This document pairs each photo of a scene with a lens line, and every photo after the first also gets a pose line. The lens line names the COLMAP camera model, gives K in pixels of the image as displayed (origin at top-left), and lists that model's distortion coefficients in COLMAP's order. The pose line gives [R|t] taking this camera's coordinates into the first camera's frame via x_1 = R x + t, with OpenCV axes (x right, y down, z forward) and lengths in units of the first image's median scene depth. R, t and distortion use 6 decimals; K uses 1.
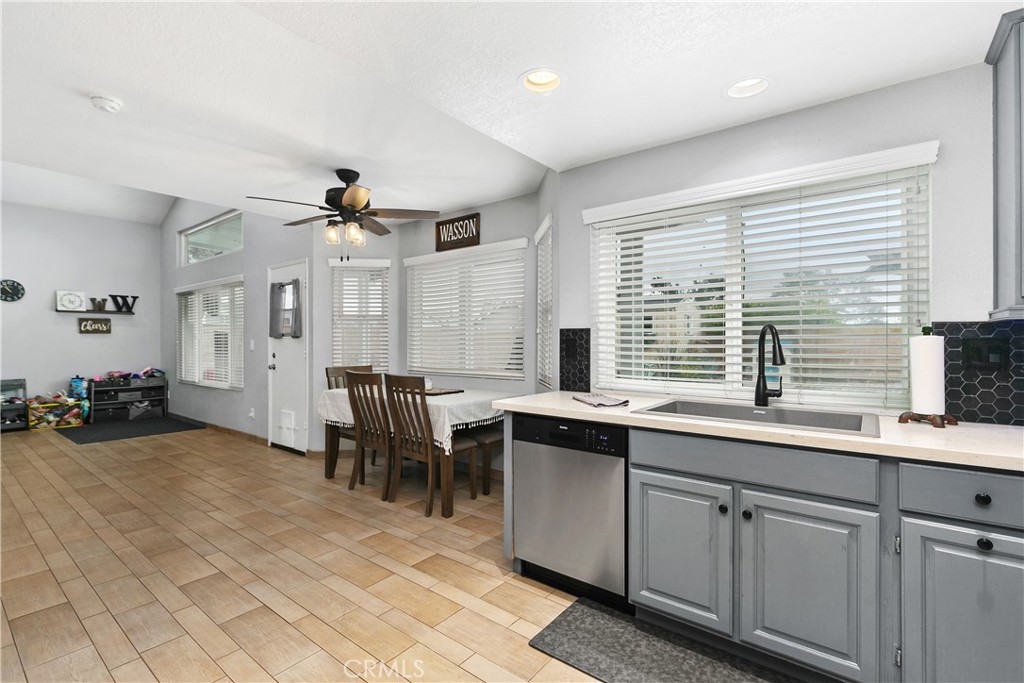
lens RADIAL K [[462.0, 0, 506.4], [0, 462.0, 342.3], [0, 0, 1]] dist [0.011912, -0.004815]
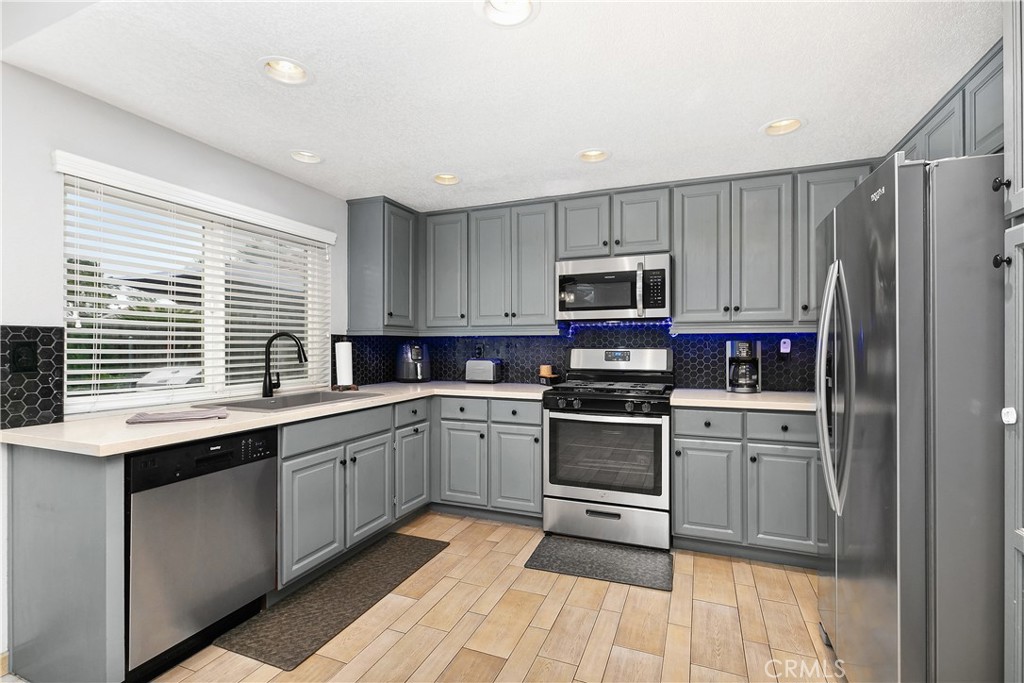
lens RADIAL K [[485.0, 0, 497.6], [0, 485.0, 339.7], [0, 0, 1]] dist [-0.004427, -0.001679]
pose [[-0.268568, 0.008512, 0.963223, -0.387318], [0.003909, 0.999962, -0.007747, -0.002603], [-0.963253, 0.001685, -0.268592, 0.330130]]
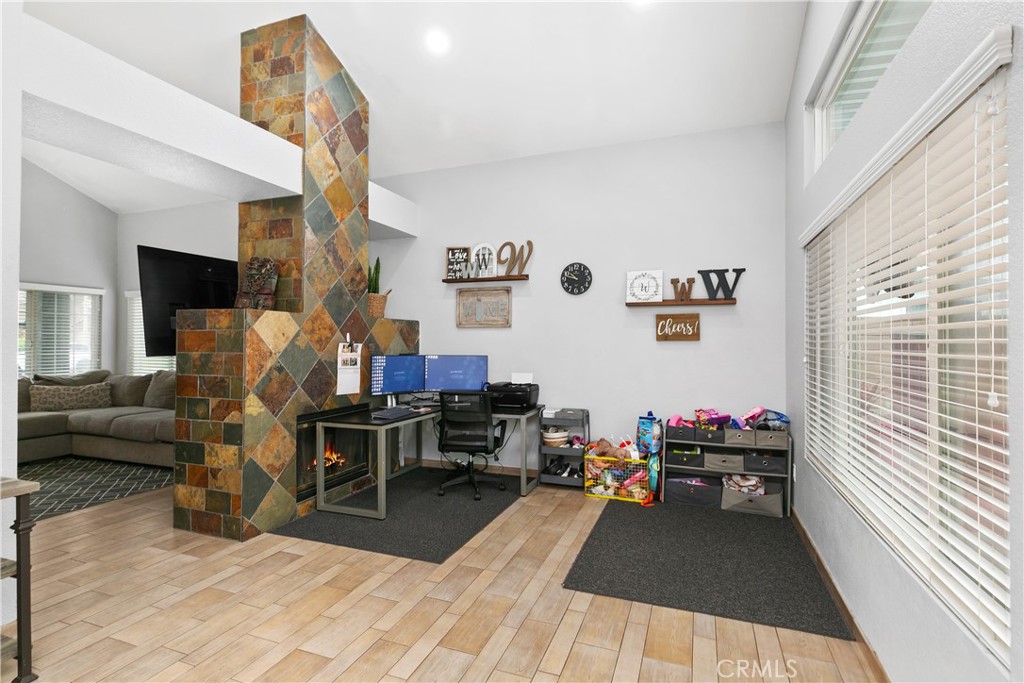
lens RADIAL K [[506.0, 0, 498.1], [0, 506.0, 336.5], [0, 0, 1]] dist [-0.004638, 0.002887]
pose [[0.288780, -0.004204, -0.957386, -0.523571], [-0.005091, 0.999969, -0.005926, -0.027261], [0.957382, 0.006585, 0.288750, 0.900372]]
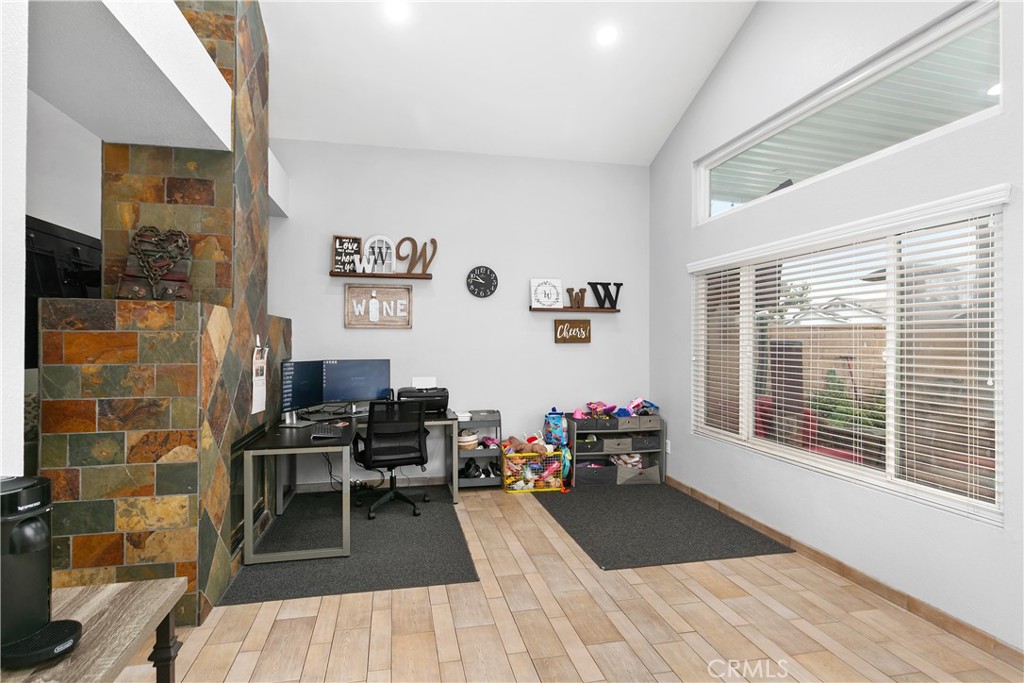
lens RADIAL K [[528.5, 0, 505.1], [0, 528.5, 337.9], [0, 0, 1]] dist [0.000765, -0.001127]
pose [[0.770993, 0.004085, -0.636830, -0.723532], [-0.007746, 0.999966, -0.002963, -0.033028], [0.636796, 0.007218, 0.770999, 0.556717]]
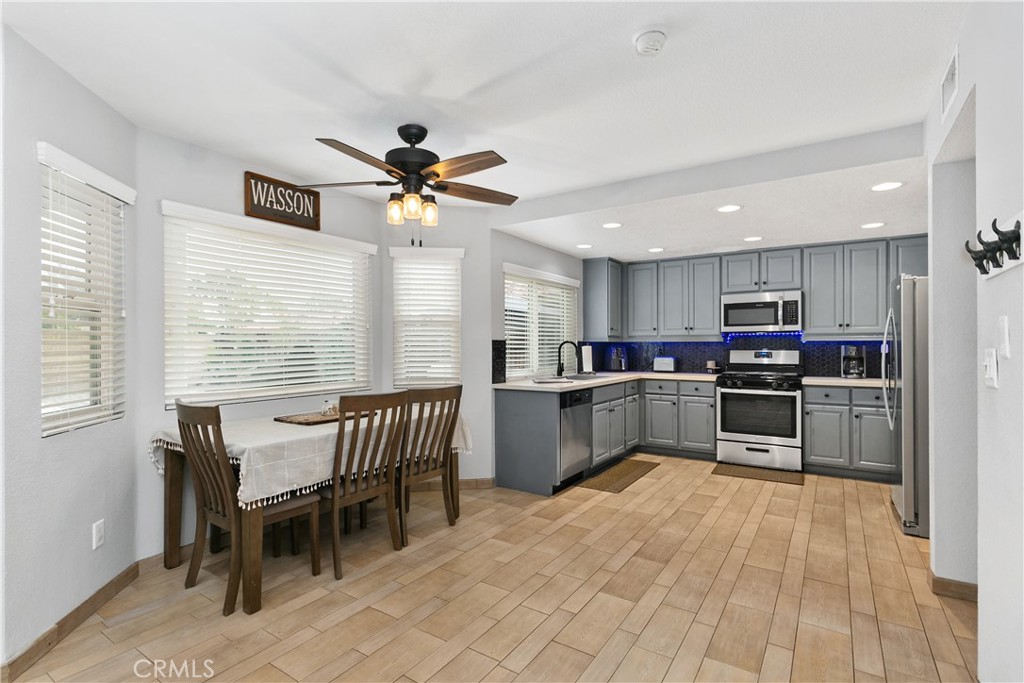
lens RADIAL K [[485.0, 0, 499.7], [0, 485.0, 342.5], [0, 0, 1]] dist [-0.004427, -0.001679]
pose [[-0.064736, 0.006355, 0.997882, -0.800536], [0.004081, 0.999973, -0.006103, -0.007391], [-0.997894, 0.003677, -0.064760, 0.633612]]
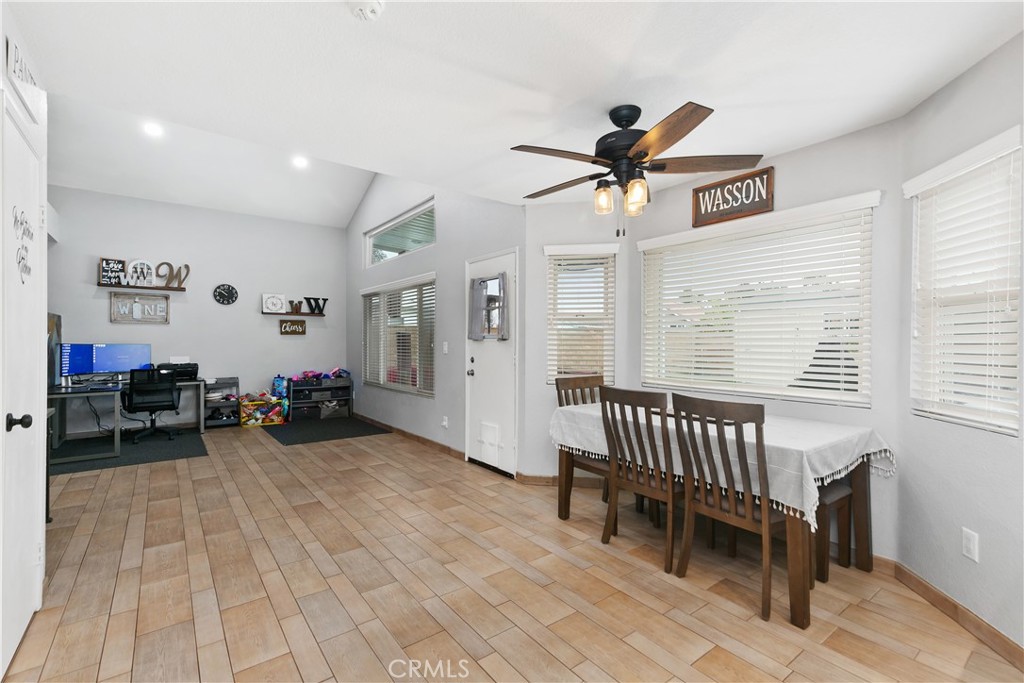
lens RADIAL K [[462.0, 0, 515.2], [0, 462.0, 343.1], [0, 0, 1]] dist [0.011912, -0.004815]
pose [[0.969813, 0.006814, -0.243754, -0.229693], [-0.006589, 0.999977, 0.001739, -0.006444], [0.243760, -0.000080, 0.969836, 0.182669]]
